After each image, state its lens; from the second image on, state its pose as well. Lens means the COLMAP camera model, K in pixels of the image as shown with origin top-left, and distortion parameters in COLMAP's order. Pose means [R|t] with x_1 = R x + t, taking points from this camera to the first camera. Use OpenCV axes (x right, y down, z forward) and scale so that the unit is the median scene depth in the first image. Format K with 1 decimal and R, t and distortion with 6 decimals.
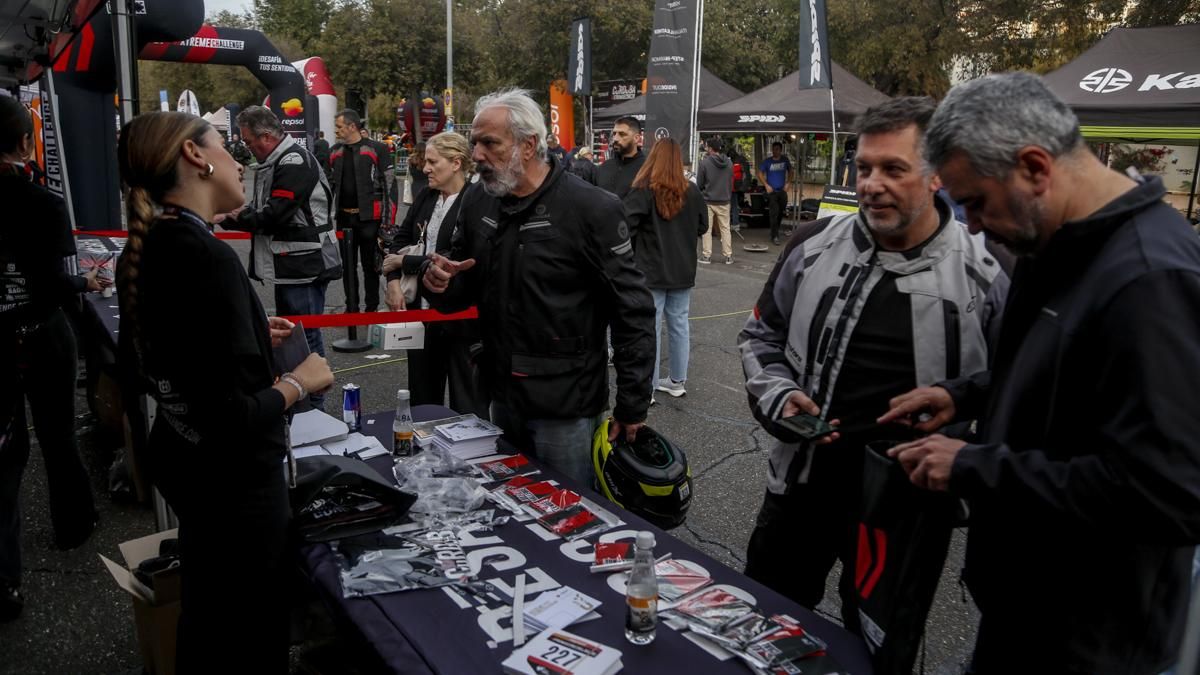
lens RADIAL K [[886.7, 0, 604.0], [0, 886.7, 329.3], [0, 0, 1]] dist [-0.005687, 0.000931]
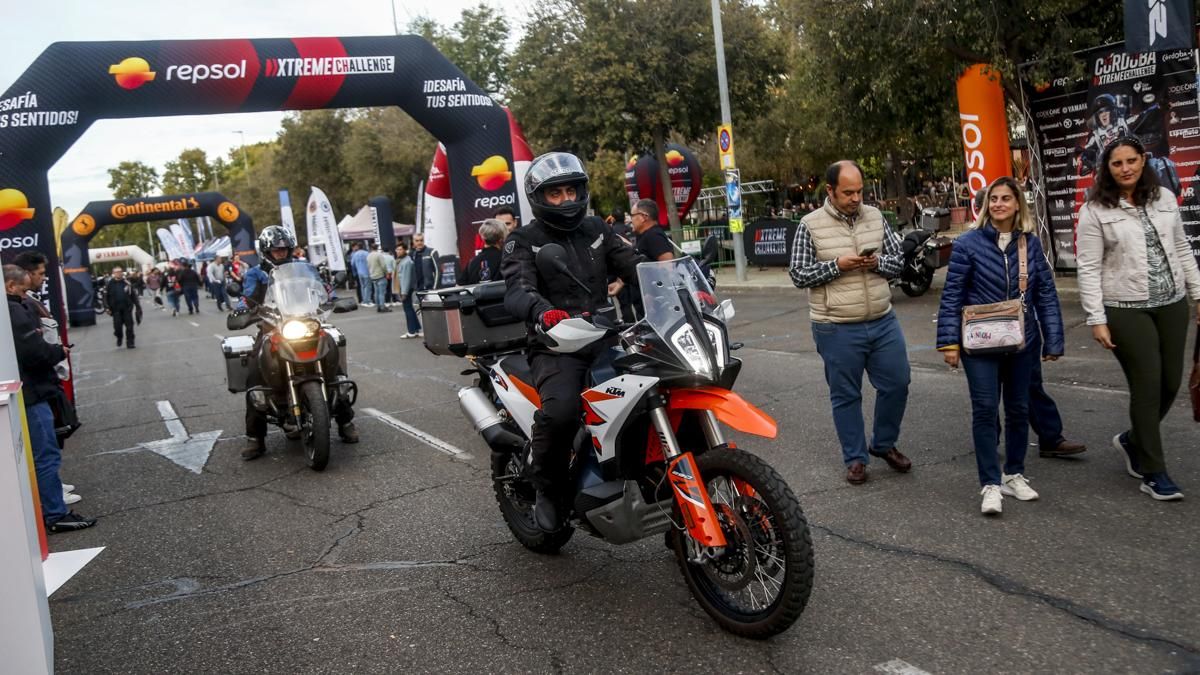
lens RADIAL K [[1063.7, 0, 597.7], [0, 1063.7, 340.3], [0, 0, 1]] dist [0.049532, 0.004293]
pose [[0.976060, -0.092010, -0.197079, -0.130490], [0.073235, 0.992234, -0.100539, -0.064803], [0.204800, 0.083699, 0.975219, 0.306501]]
